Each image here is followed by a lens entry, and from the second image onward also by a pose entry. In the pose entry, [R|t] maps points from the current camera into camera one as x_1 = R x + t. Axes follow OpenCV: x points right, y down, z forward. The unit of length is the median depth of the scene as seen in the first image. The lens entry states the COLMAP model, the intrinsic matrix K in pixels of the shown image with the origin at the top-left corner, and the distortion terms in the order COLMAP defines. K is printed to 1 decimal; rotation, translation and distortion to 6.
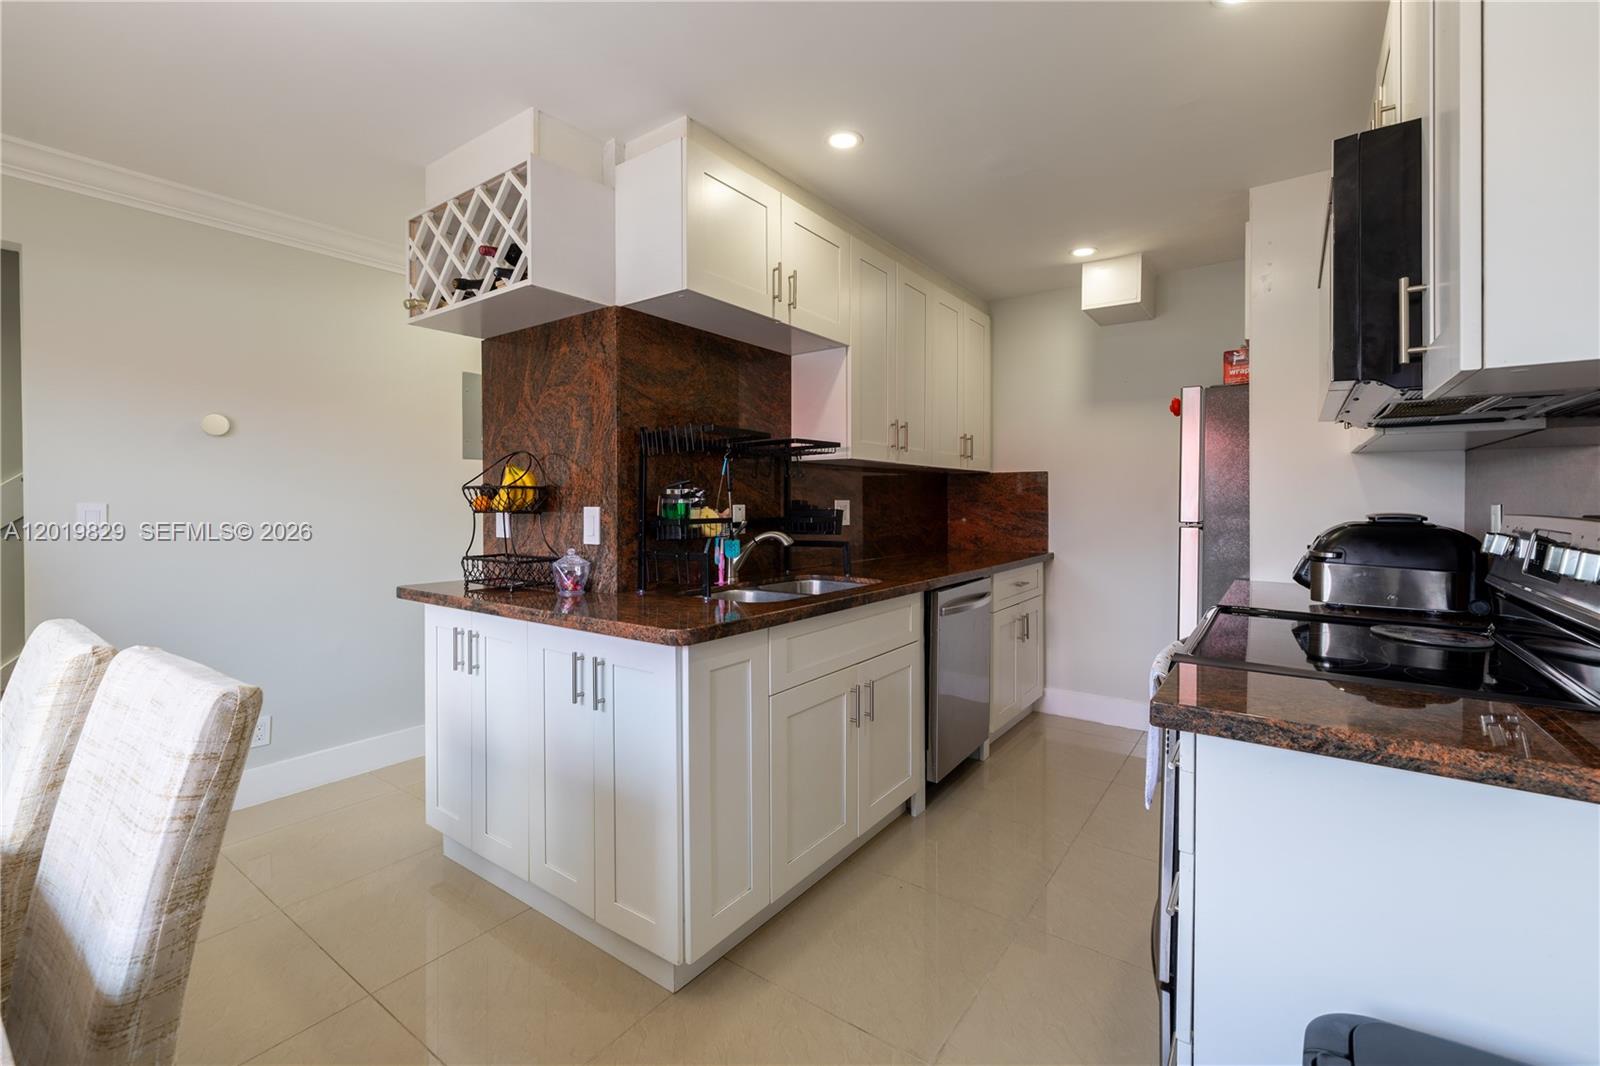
lens RADIAL K [[685.0, 0, 798.6], [0, 685.0, 501.7], [0, 0, 1]] dist [-0.000348, -0.000021]
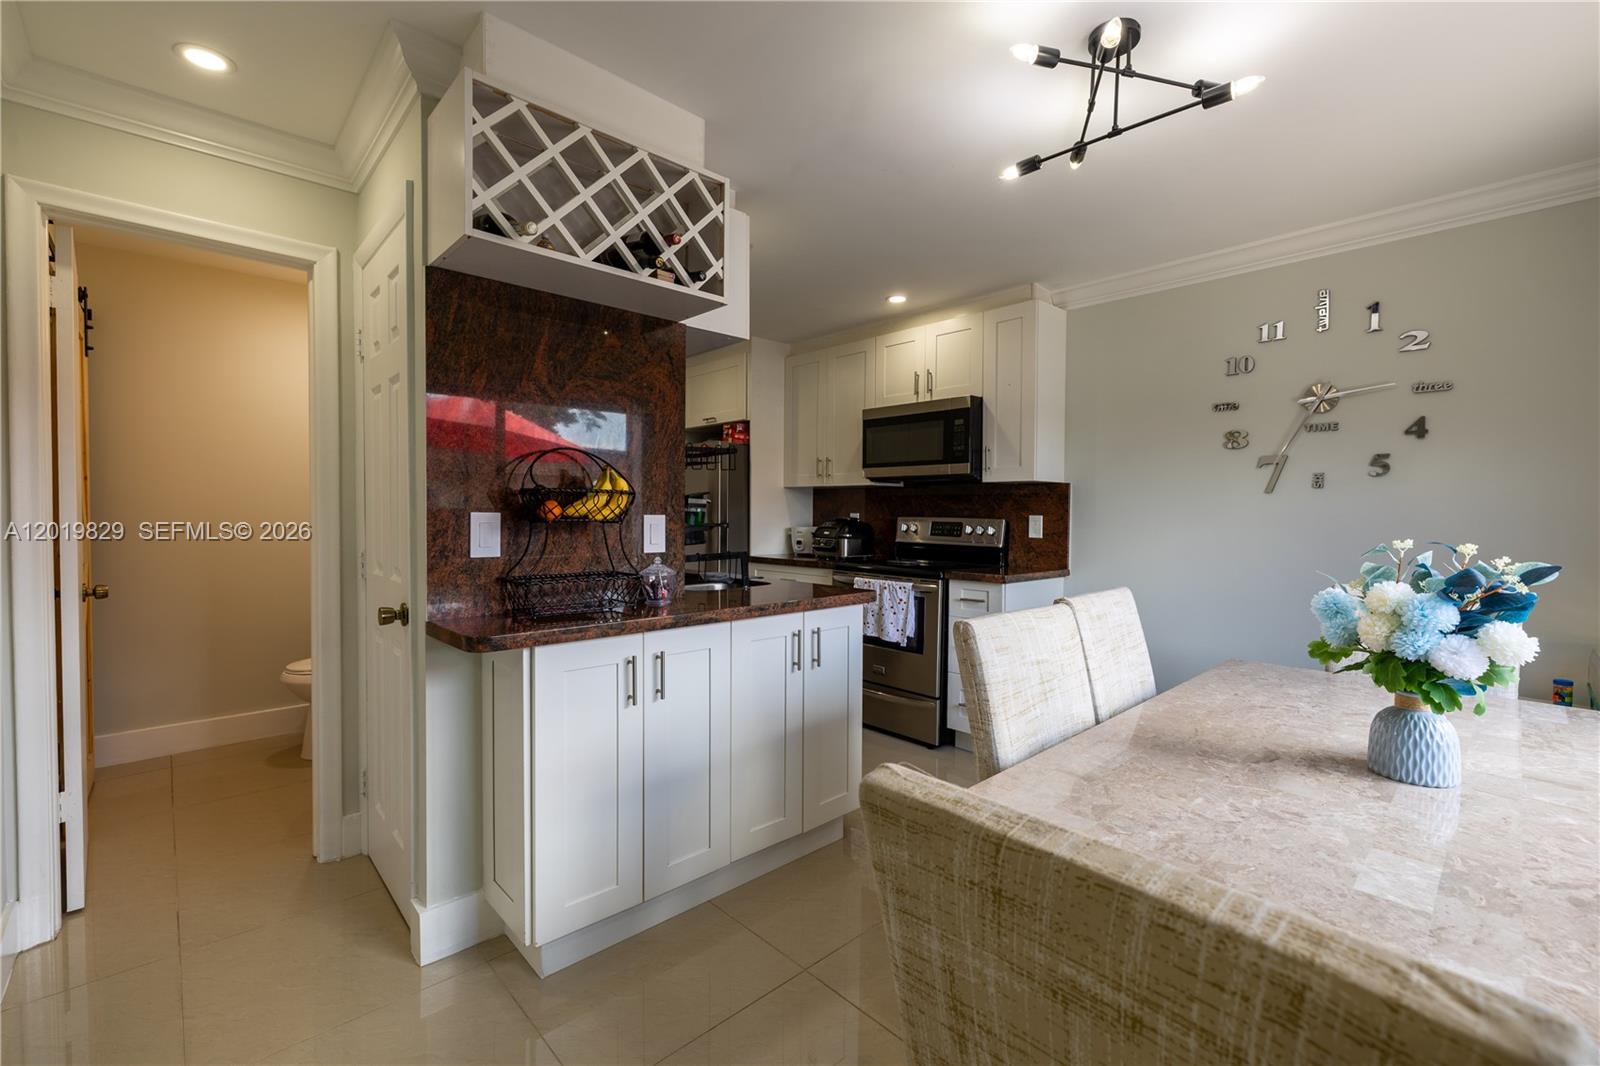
lens RADIAL K [[676.8, 0, 795.6], [0, 676.8, 523.3], [0, 0, 1]] dist [0.000375, 0.000056]
pose [[0.196581, -0.015154, 0.980370, -1.240469], [-0.009152, 0.999809, 0.017289, 0.001002], [-0.980445, -0.012371, 0.196405, 0.613127]]
